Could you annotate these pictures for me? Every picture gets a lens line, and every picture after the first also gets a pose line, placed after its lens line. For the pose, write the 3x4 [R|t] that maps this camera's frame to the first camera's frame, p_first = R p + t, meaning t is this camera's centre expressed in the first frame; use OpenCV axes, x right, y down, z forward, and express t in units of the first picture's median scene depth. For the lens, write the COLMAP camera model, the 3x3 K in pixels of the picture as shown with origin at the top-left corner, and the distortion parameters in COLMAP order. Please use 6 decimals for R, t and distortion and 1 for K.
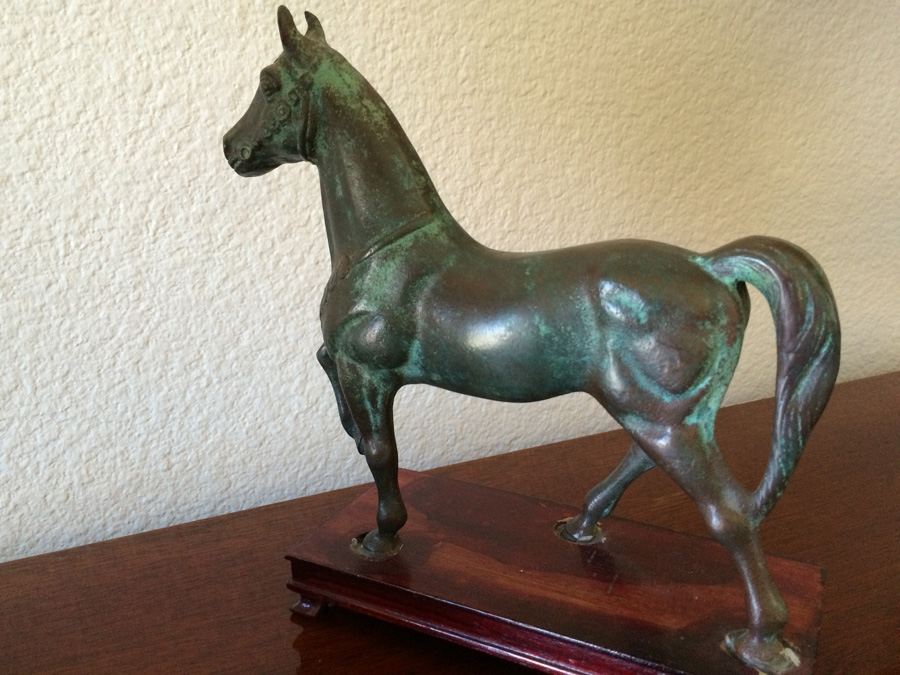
lens RADIAL K [[860.0, 0, 445.9], [0, 860.0, 346.1], [0, 0, 1]] dist [0.006606, 0.000000]
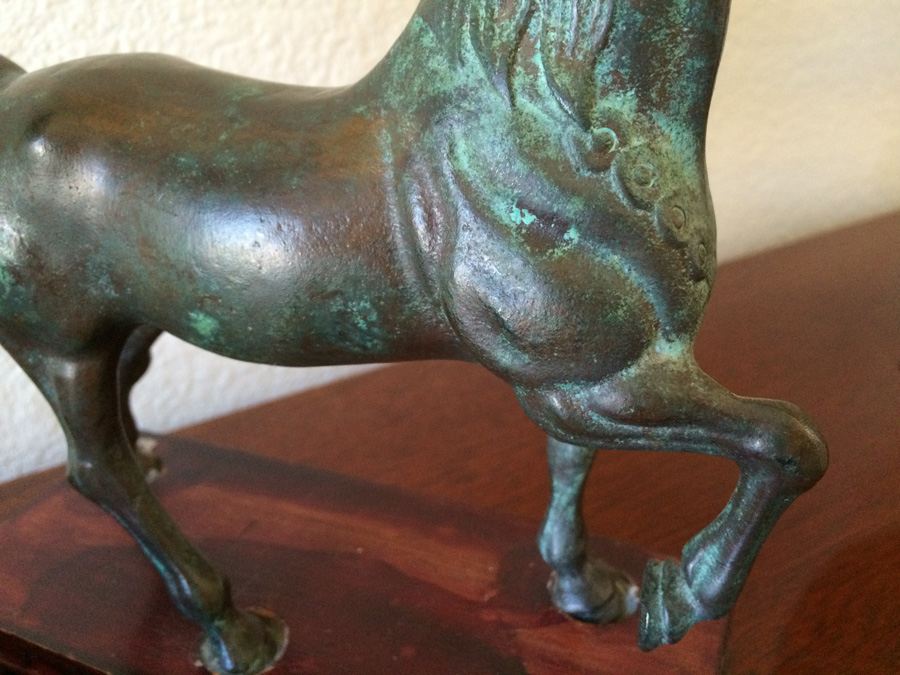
lens RADIAL K [[860.0, 0, 462.0], [0, 860.0, 356.7], [0, 0, 1]] dist [0.006606, 0.000000]
pose [[0.991990, -0.075172, 0.101517, 0.026326], [0.057679, 0.984536, 0.165412, -0.000063], [-0.112381, -0.158232, 0.980986, 0.241720]]
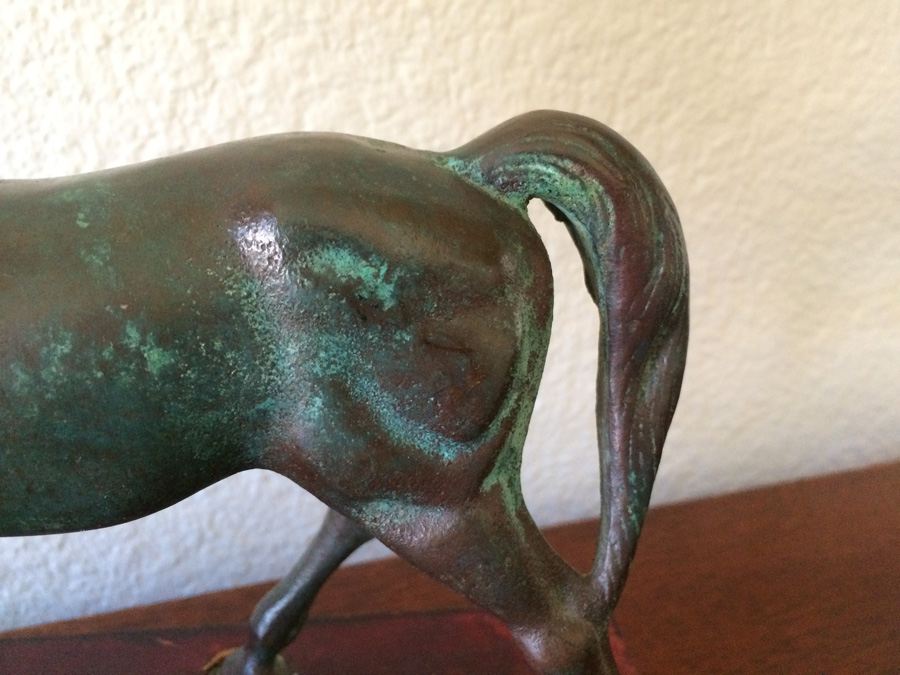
lens RADIAL K [[860.0, 0, 479.2], [0, 860.0, 341.9], [0, 0, 1]] dist [0.006606, 0.000000]
pose [[0.997225, 0.064788, -0.036673, 0.236895], [-0.061812, 0.995099, 0.077188, -0.088342], [0.041494, -0.074707, 0.996342, 0.502805]]
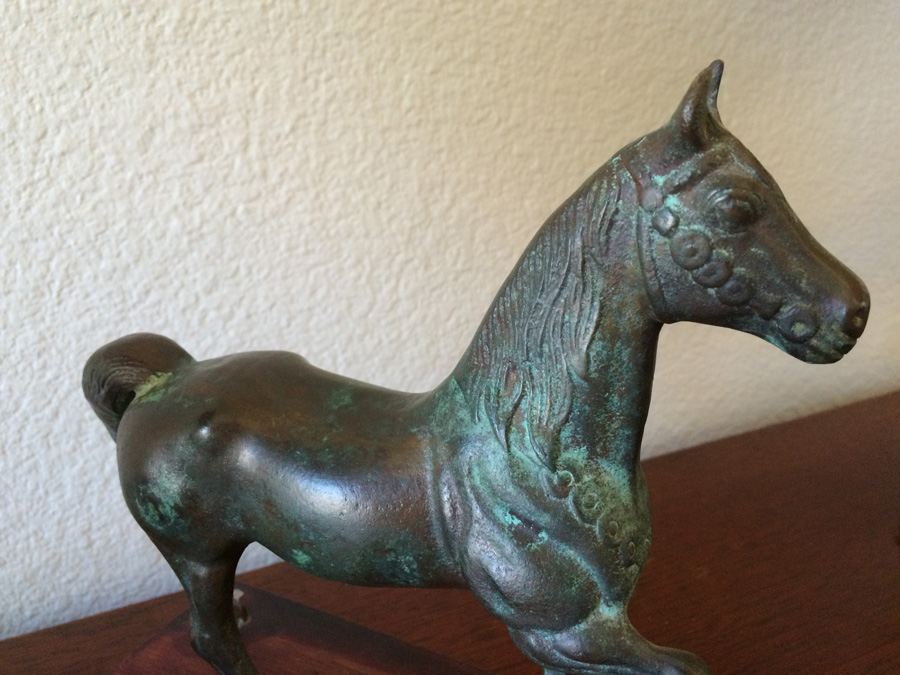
lens RADIAL K [[860.0, 0, 457.4], [0, 860.0, 336.2], [0, 0, 1]] dist [0.006606, 0.000000]
pose [[0.999199, -0.015999, 0.036690, 0.035254], [0.014484, 0.999046, 0.041194, -0.109245], [-0.037314, -0.040630, 0.998477, 0.090405]]
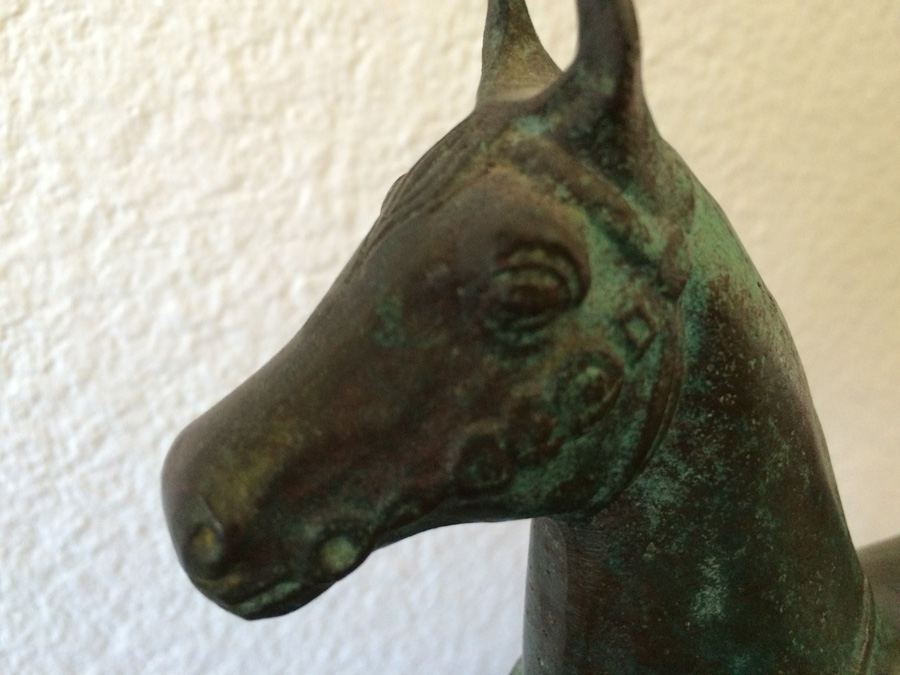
lens RADIAL K [[860.0, 0, 445.5], [0, 860.0, 328.8], [0, 0, 1]] dist [0.006606, 0.000000]
pose [[0.985453, 0.058292, 0.159640, -0.142114], [-0.064532, 0.997330, 0.034180, -0.201413], [-0.157222, -0.043984, 0.986583, 0.512608]]
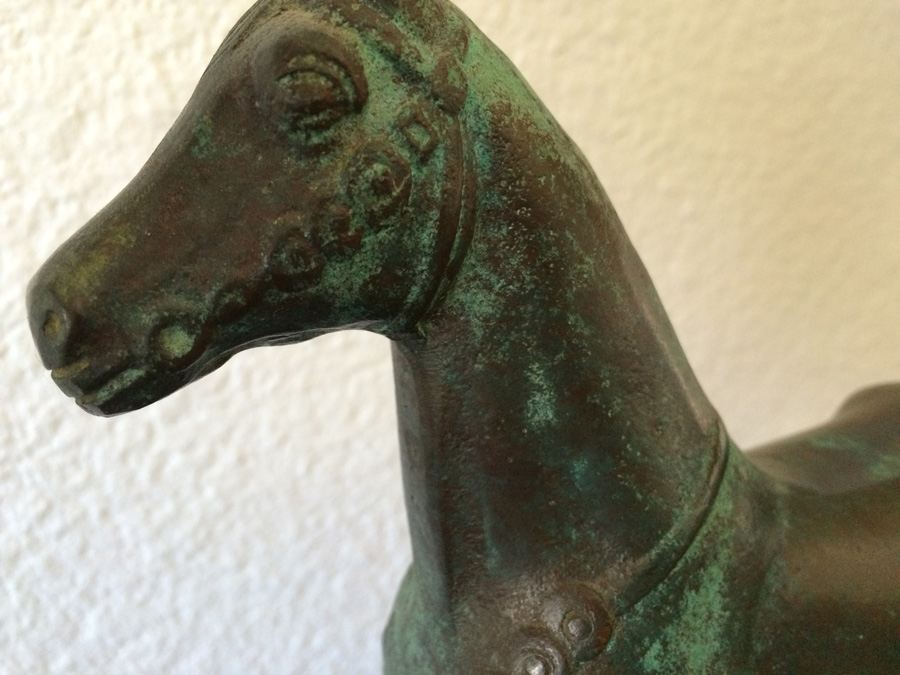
lens RADIAL K [[860.0, 0, 449.9], [0, 860.0, 325.9], [0, 0, 1]] dist [0.006606, 0.000000]
pose [[0.989506, -0.009892, 0.144154, -0.100230], [0.018815, 0.997981, -0.060668, -0.141663], [-0.143263, 0.062743, 0.987694, 0.477460]]
